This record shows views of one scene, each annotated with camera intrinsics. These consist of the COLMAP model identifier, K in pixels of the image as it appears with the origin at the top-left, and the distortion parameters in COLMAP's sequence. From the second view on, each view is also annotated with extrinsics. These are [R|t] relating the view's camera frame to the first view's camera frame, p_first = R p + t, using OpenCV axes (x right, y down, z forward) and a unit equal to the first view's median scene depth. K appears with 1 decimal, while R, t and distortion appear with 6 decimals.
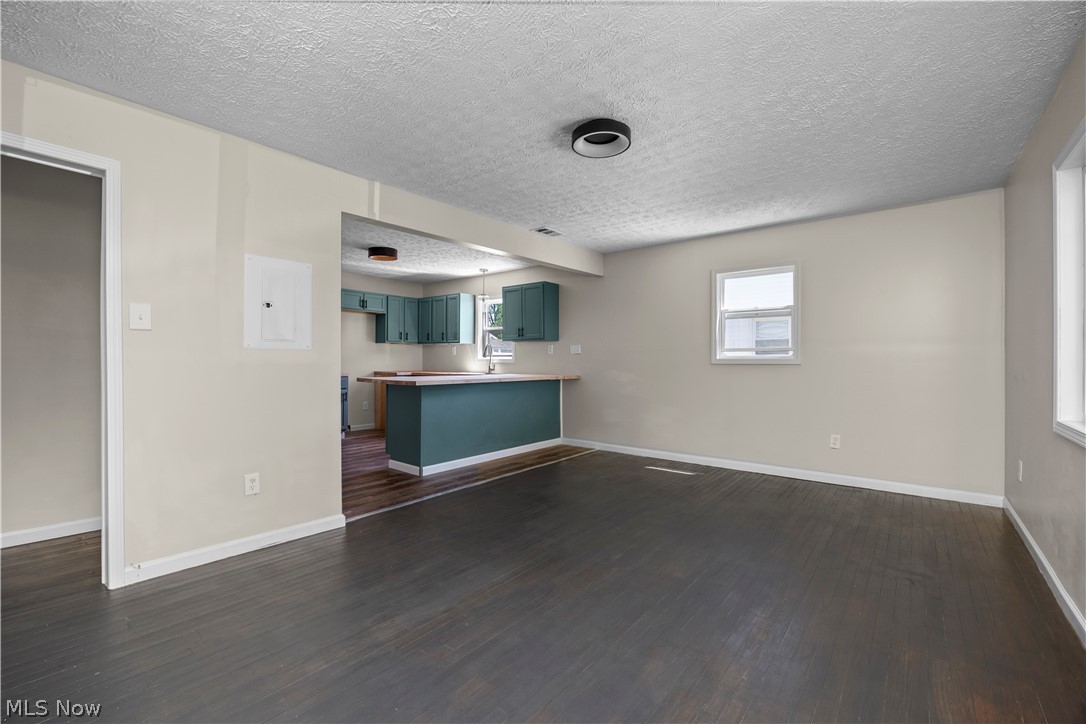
lens RADIAL K [[467.6, 0, 544.6], [0, 467.6, 364.2], [0, 0, 1]] dist [-0.017150, 0.000396]
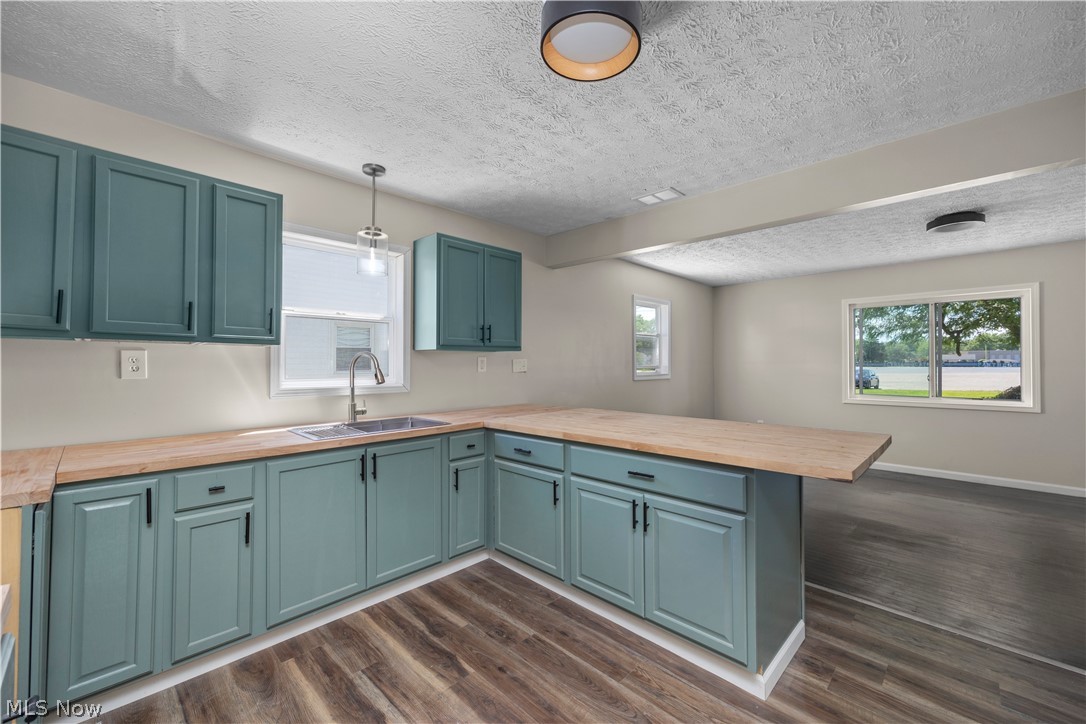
lens RADIAL K [[431.7, 0, 543.1], [0, 431.7, 358.9], [0, 0, 1]] dist [0.001098, 0.000005]
pose [[0.083856, 0.007895, 0.996447, -0.464398], [0.006892, 0.999940, -0.008503, -0.030280], [-0.996454, 0.007581, 0.083796, 0.774968]]
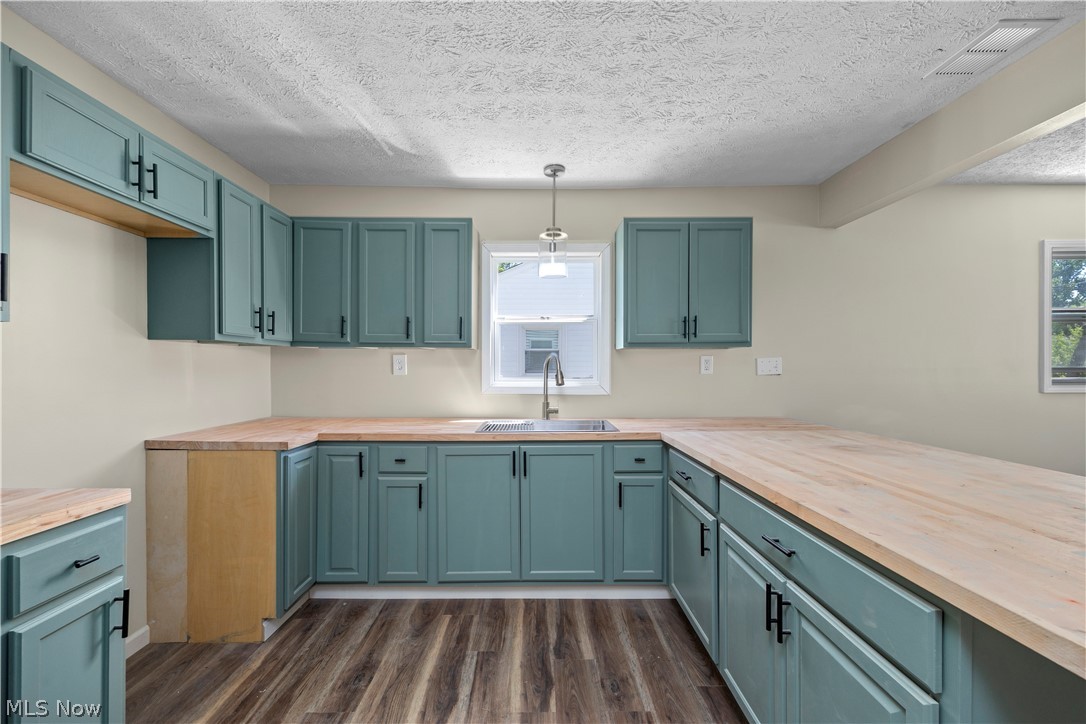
lens RADIAL K [[439.5, 0, 539.7], [0, 439.5, 371.4], [0, 0, 1]] dist [0.002289, 0.000322]
pose [[0.767708, -0.011529, 0.640697, -0.366258], [0.008144, 0.999933, 0.008235, -0.027241], [-0.640749, -0.001104, 0.767750, 0.671525]]
